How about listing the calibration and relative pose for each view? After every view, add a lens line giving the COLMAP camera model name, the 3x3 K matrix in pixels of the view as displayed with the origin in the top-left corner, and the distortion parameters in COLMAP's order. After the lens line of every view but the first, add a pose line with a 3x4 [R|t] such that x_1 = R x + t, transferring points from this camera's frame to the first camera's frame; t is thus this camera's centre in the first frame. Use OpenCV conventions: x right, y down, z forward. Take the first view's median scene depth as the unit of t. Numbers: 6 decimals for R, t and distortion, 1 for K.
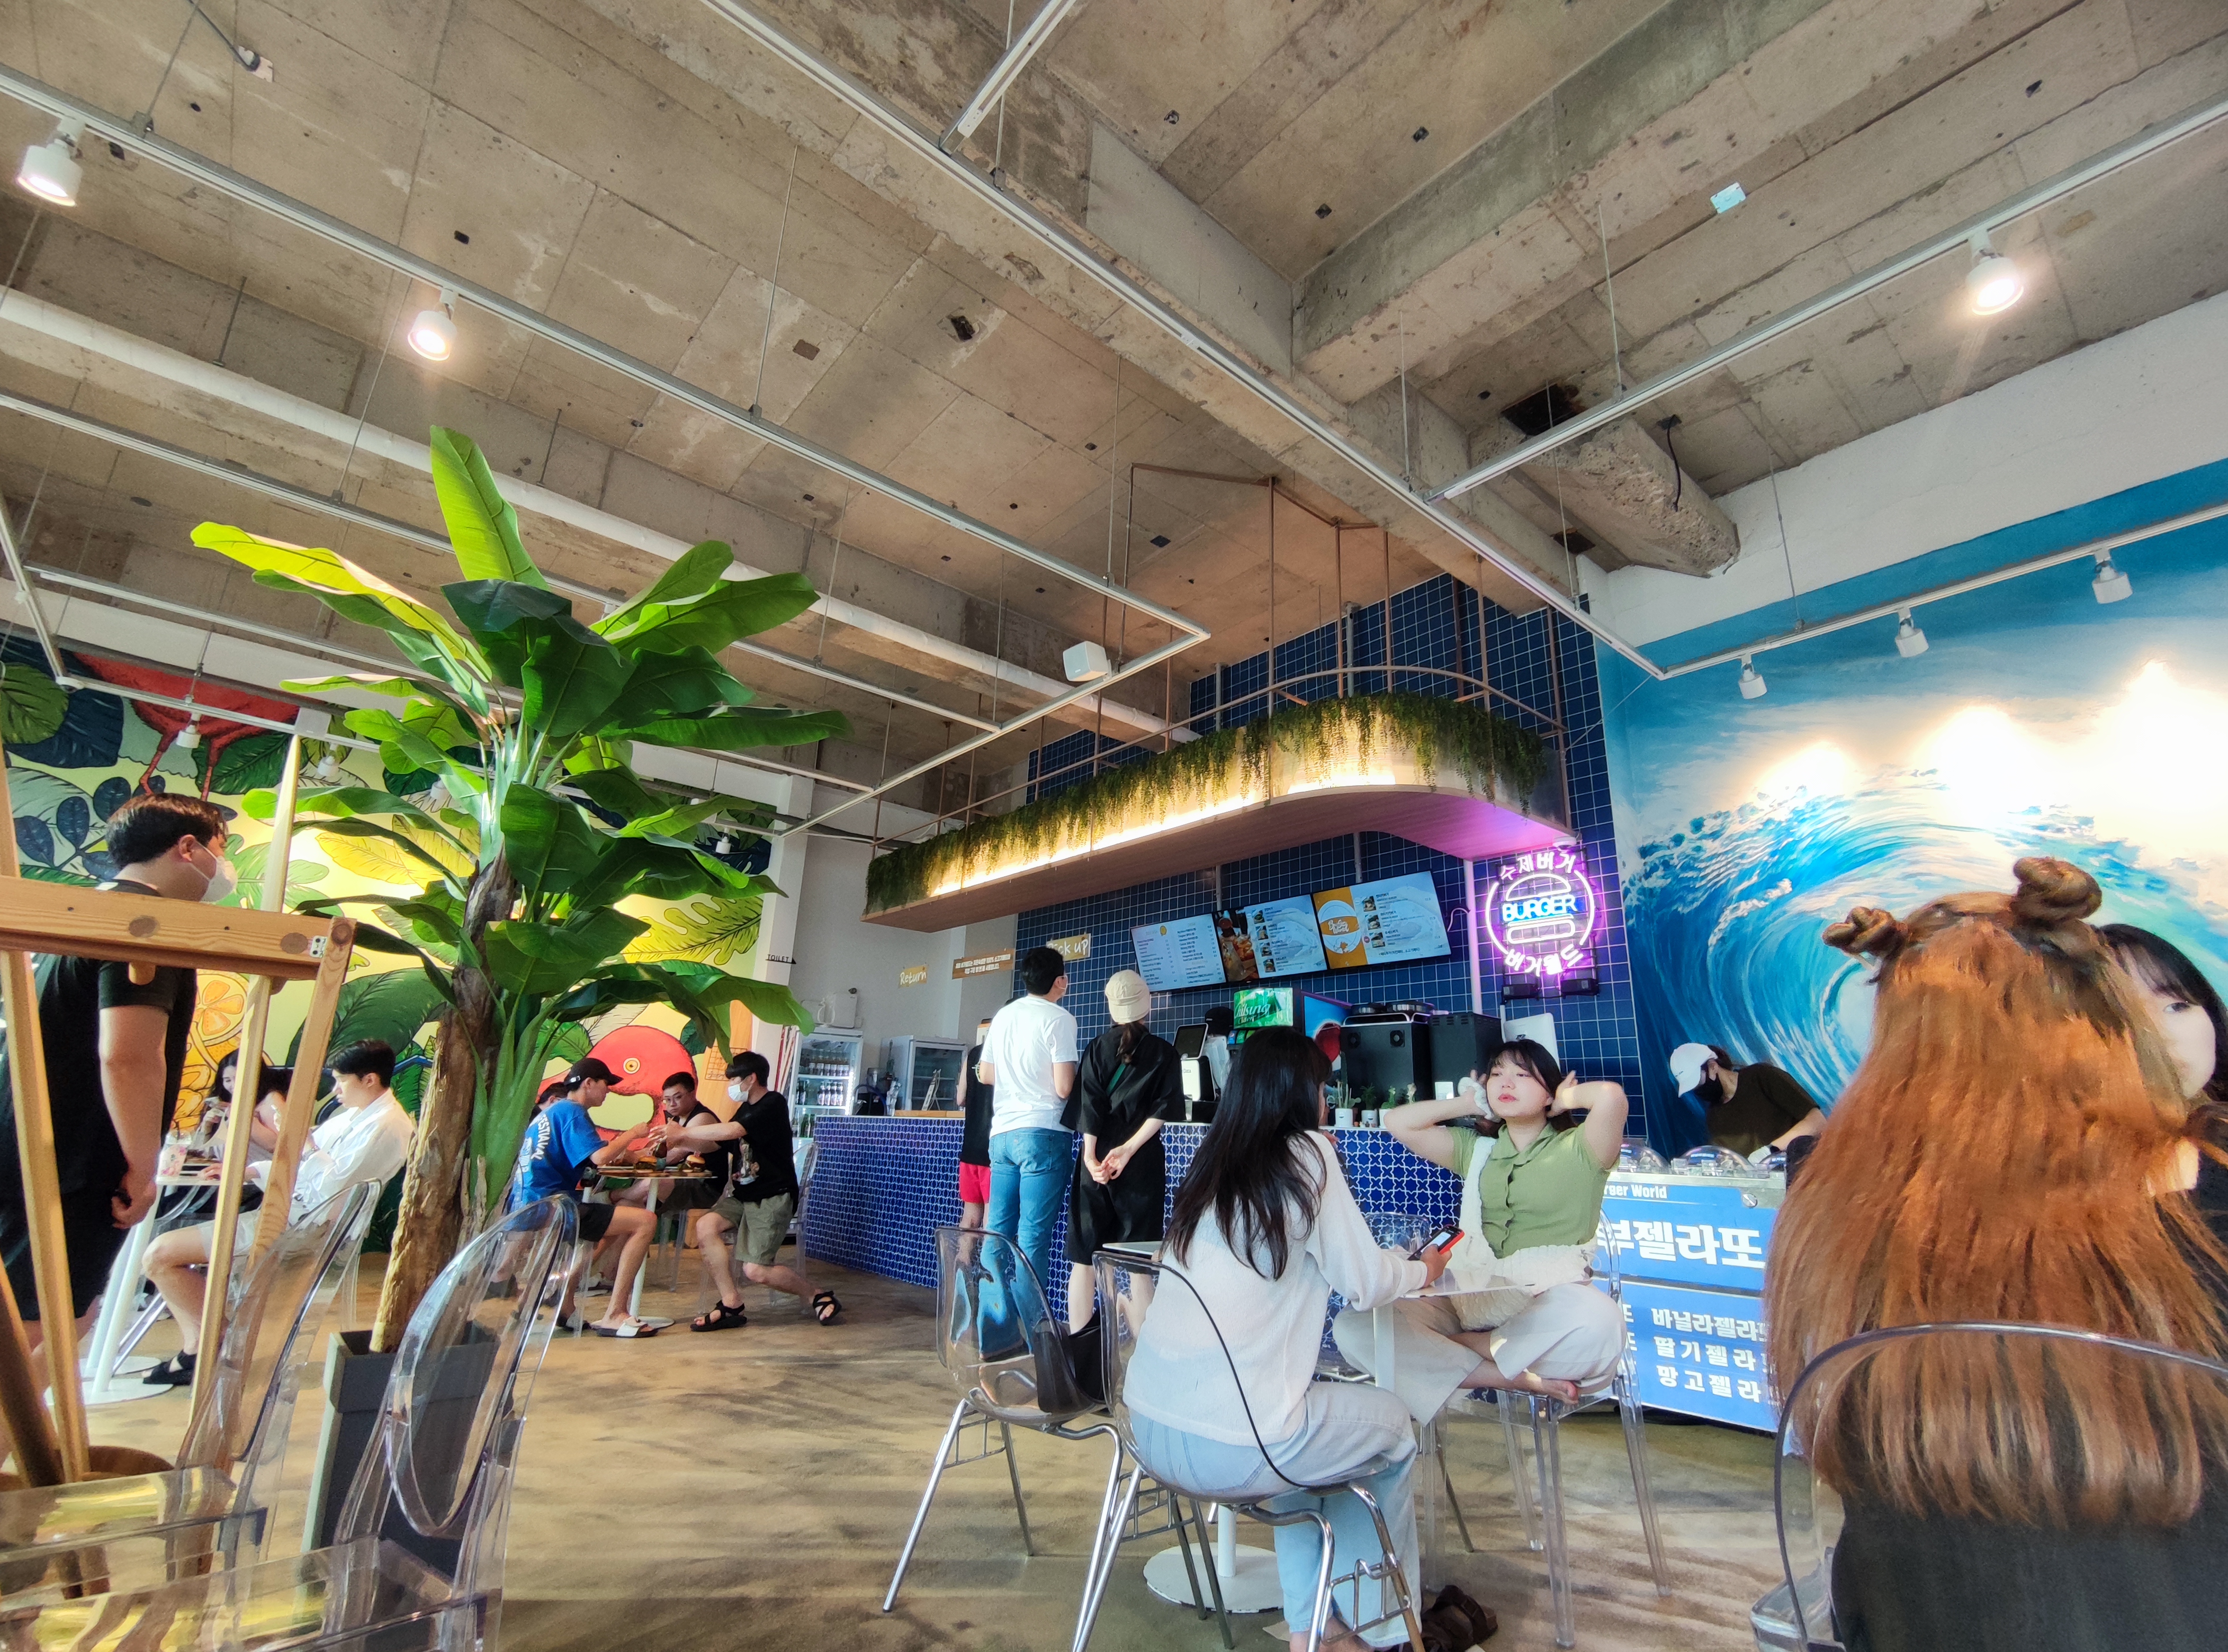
lens RADIAL K [[1016.2, 0, 1127.7], [0, 1016.2, 828.9], [0, 0, 1]] dist [0.004155, -0.000001]
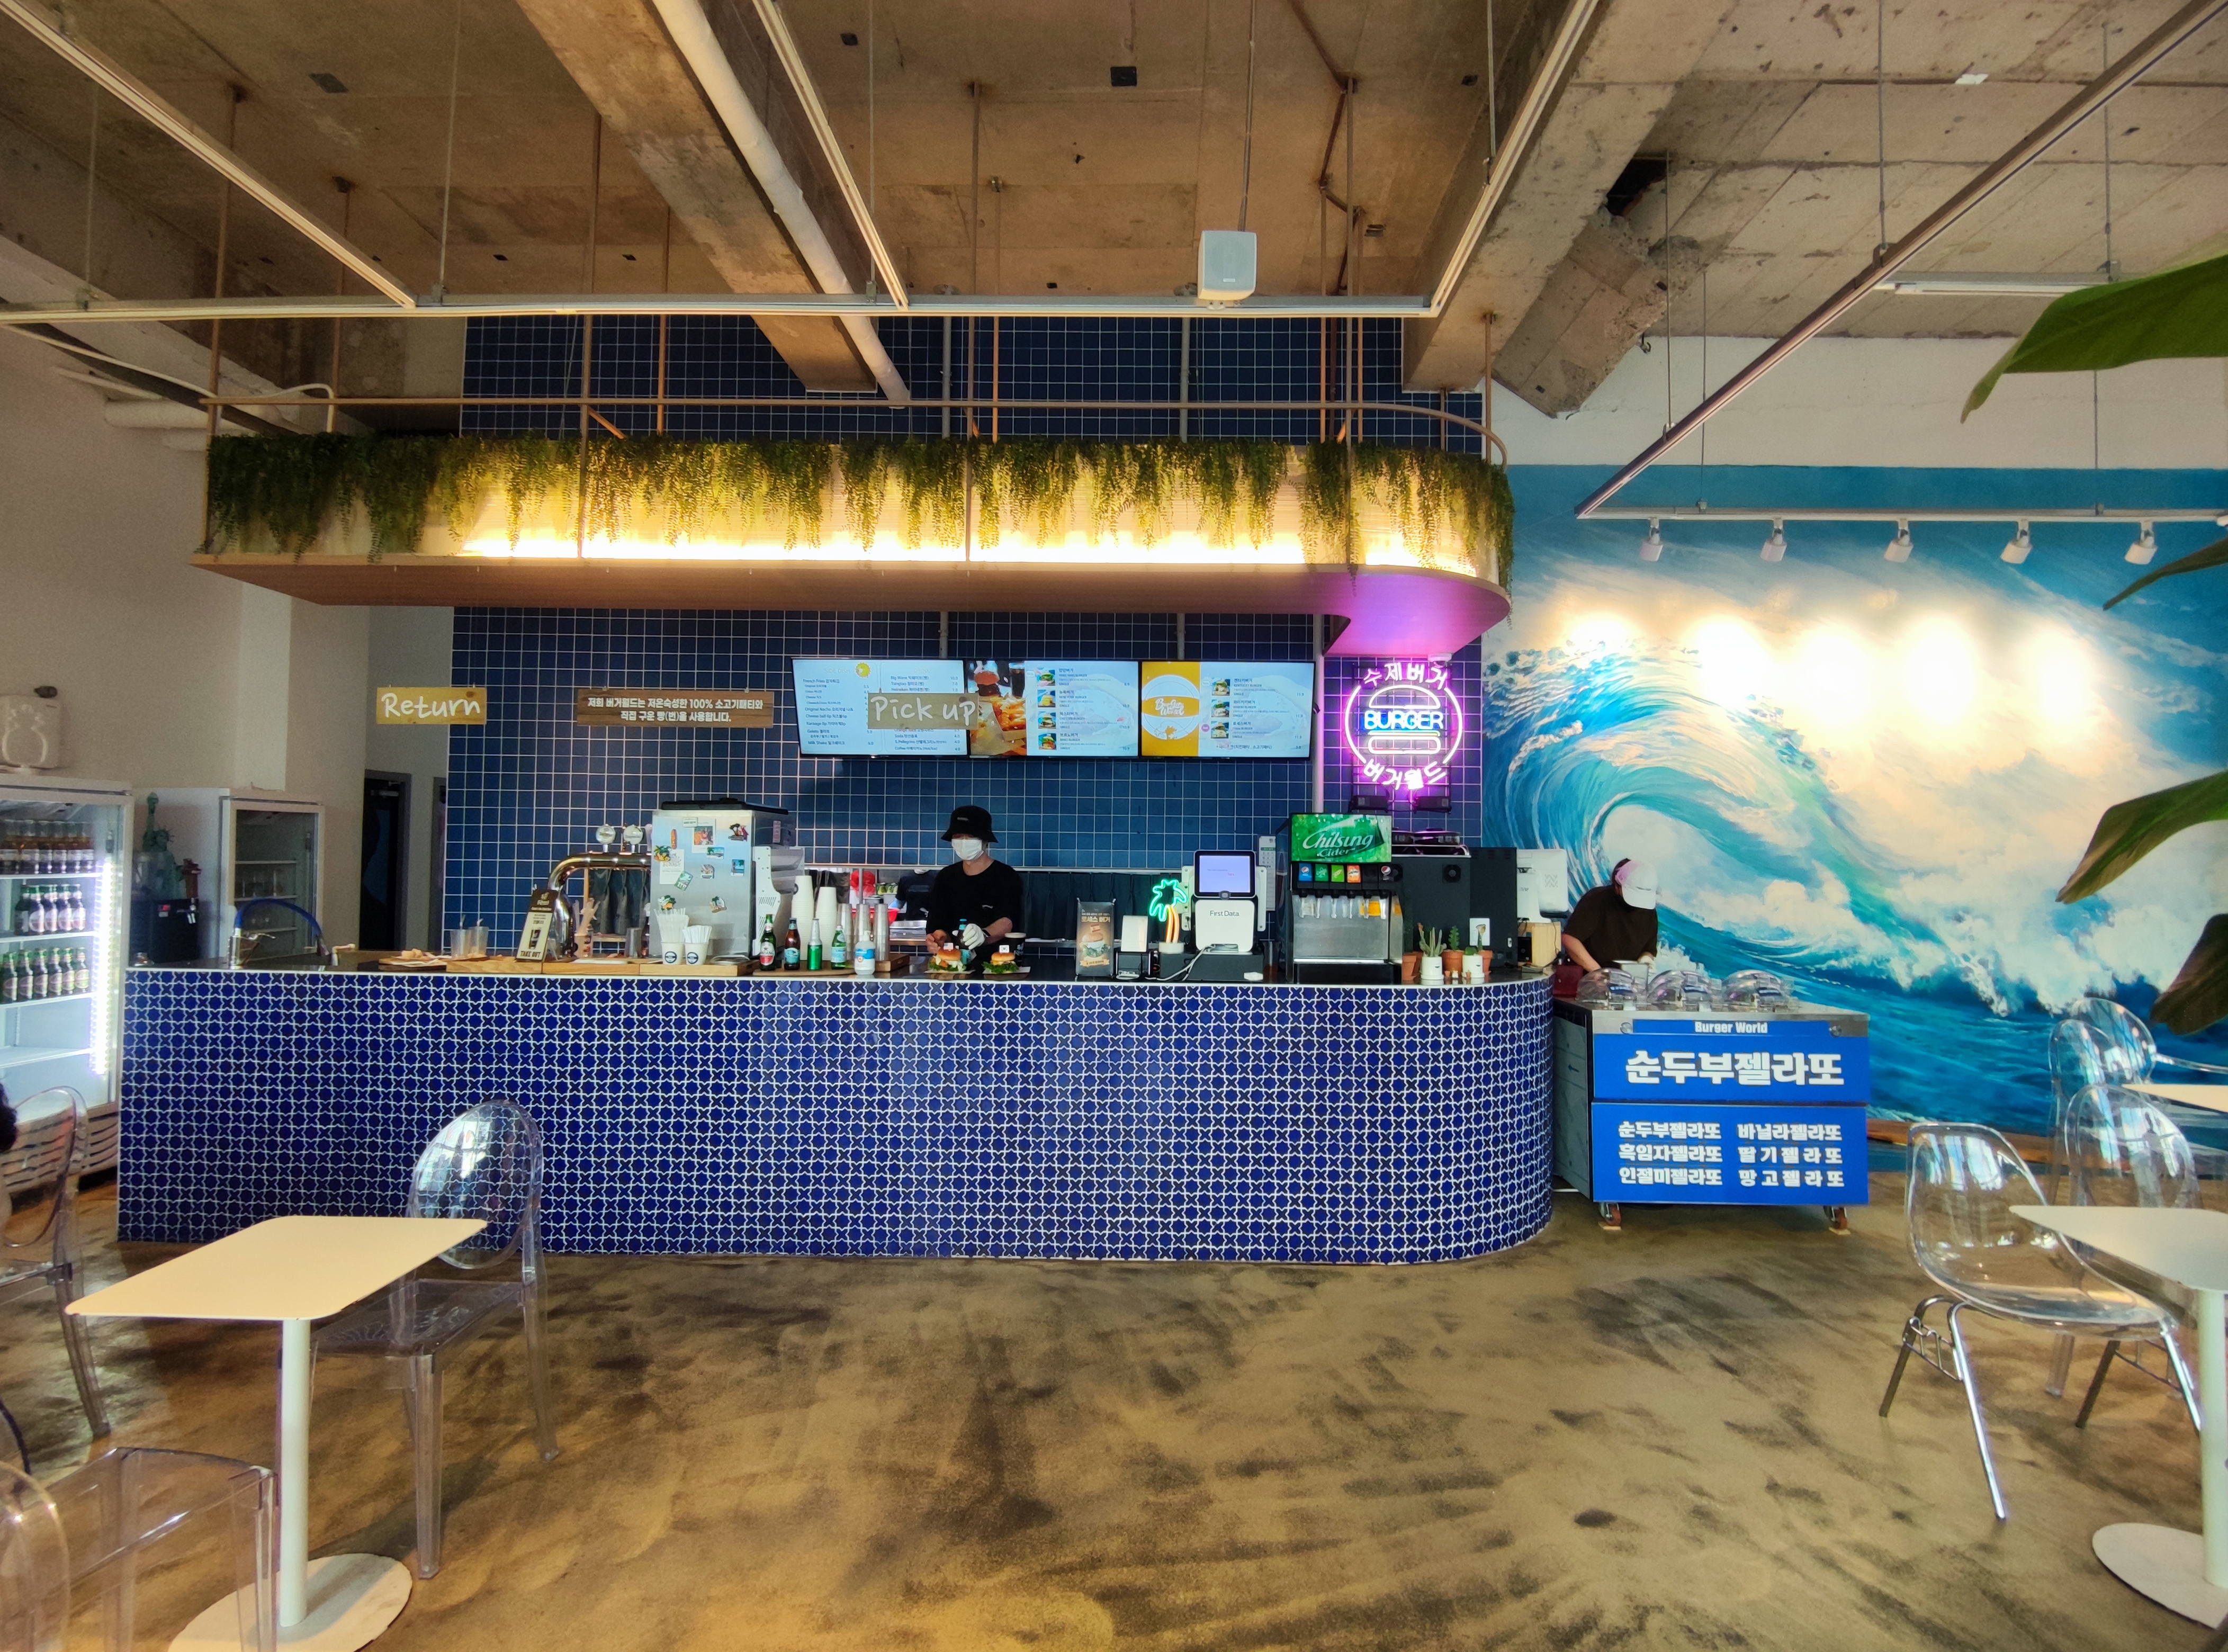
lens RADIAL K [[1016.2, 0, 1127.7], [0, 1016.2, 828.9], [0, 0, 1]] dist [0.004155, -0.000001]
pose [[0.666316, -0.003236, 0.745662, -0.537115], [-0.203125, 0.961386, 0.185682, 0.055239], [-0.717470, -0.275186, 0.639930, 0.583118]]
